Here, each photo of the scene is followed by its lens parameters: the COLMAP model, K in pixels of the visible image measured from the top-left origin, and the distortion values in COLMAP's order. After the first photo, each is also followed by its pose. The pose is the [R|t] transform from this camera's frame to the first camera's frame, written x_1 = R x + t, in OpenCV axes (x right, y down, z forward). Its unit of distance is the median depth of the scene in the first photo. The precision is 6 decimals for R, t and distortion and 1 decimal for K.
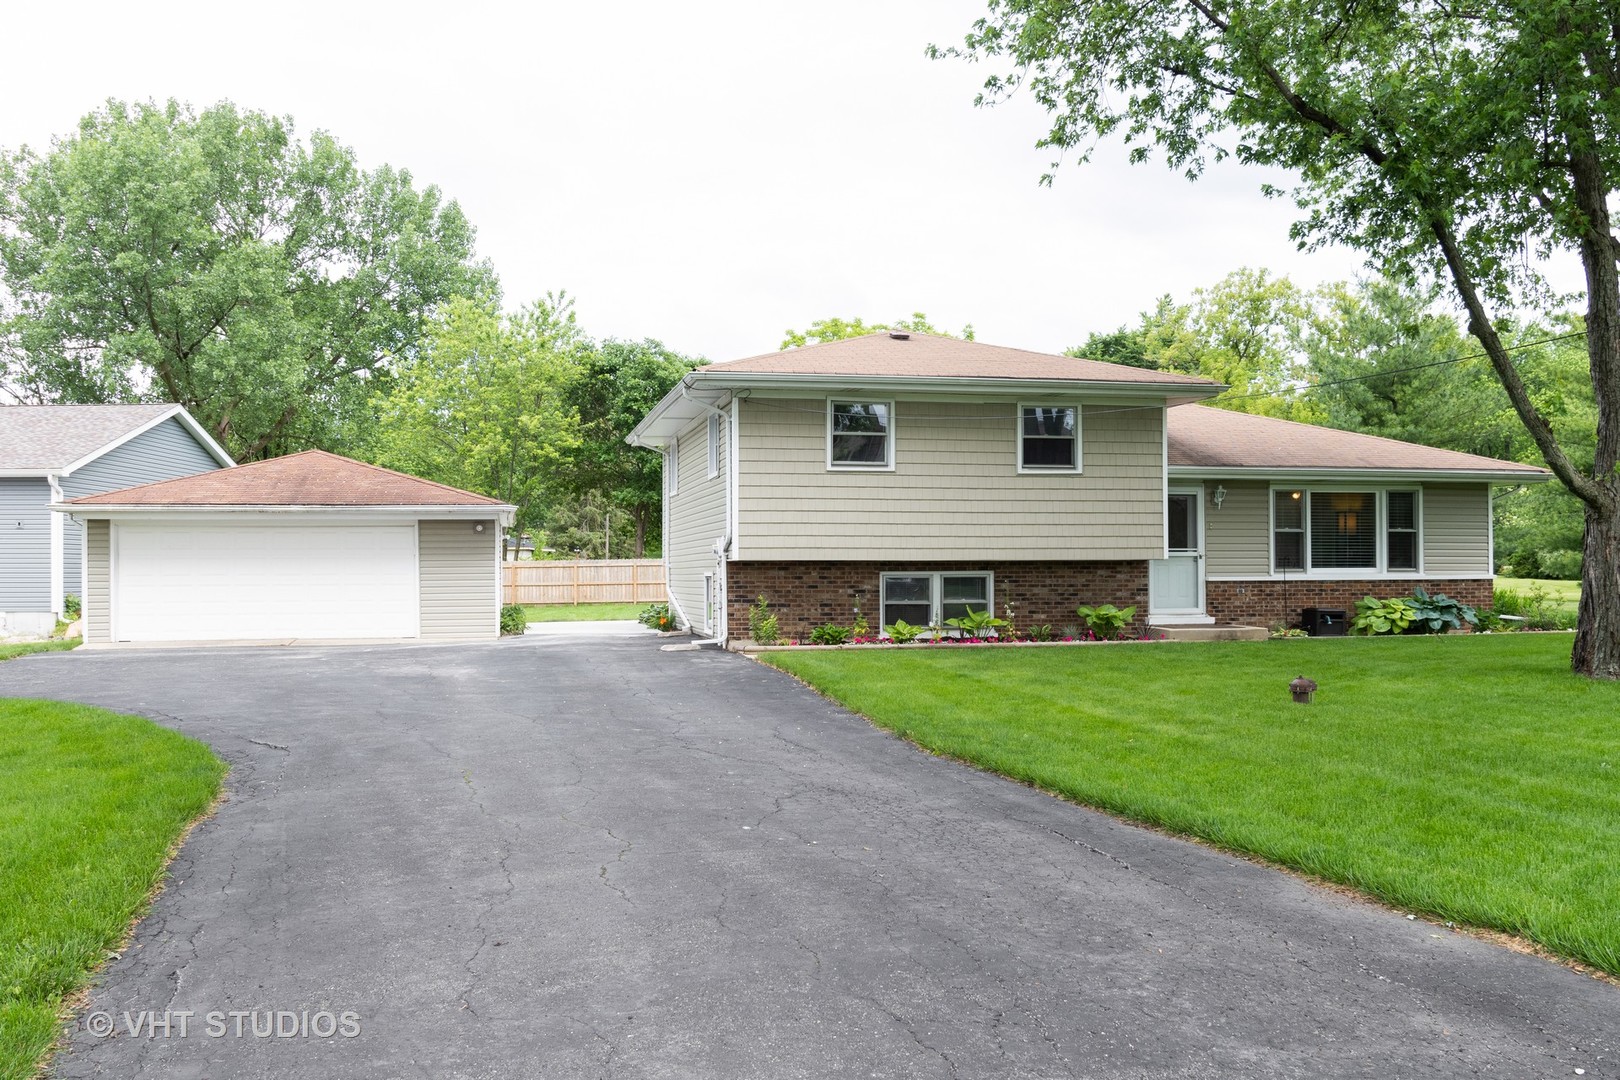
lens RADIAL K [[1560.1, 0, 806.8], [0, 1560.1, 535.2], [0, 0, 1]] dist [-0.007834, 0.000000]
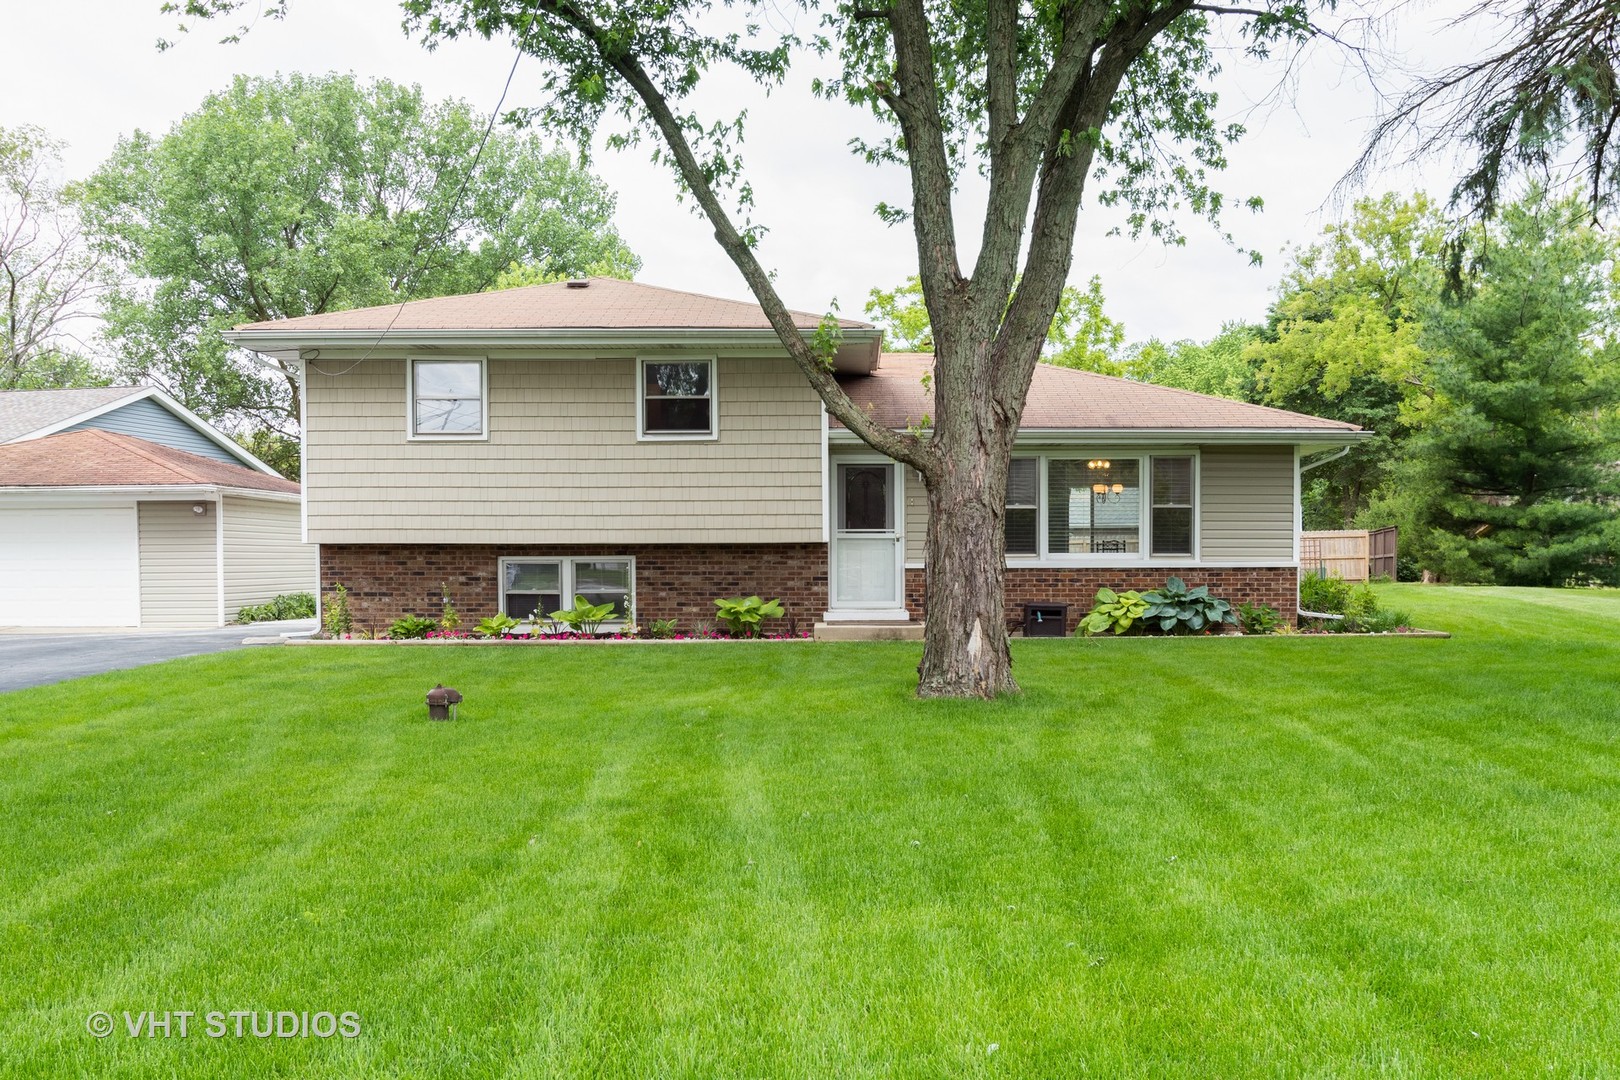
lens RADIAL K [[1671.9, 0, 810.0], [0, 1671.9, 543.4], [0, 0, 1]] dist [0.022124, 0.000000]
pose [[0.973331, -0.001114, -0.229404, 0.429179], [0.004328, 0.999899, 0.013507, 0.004251], [0.229366, -0.014140, 0.973238, 0.133221]]
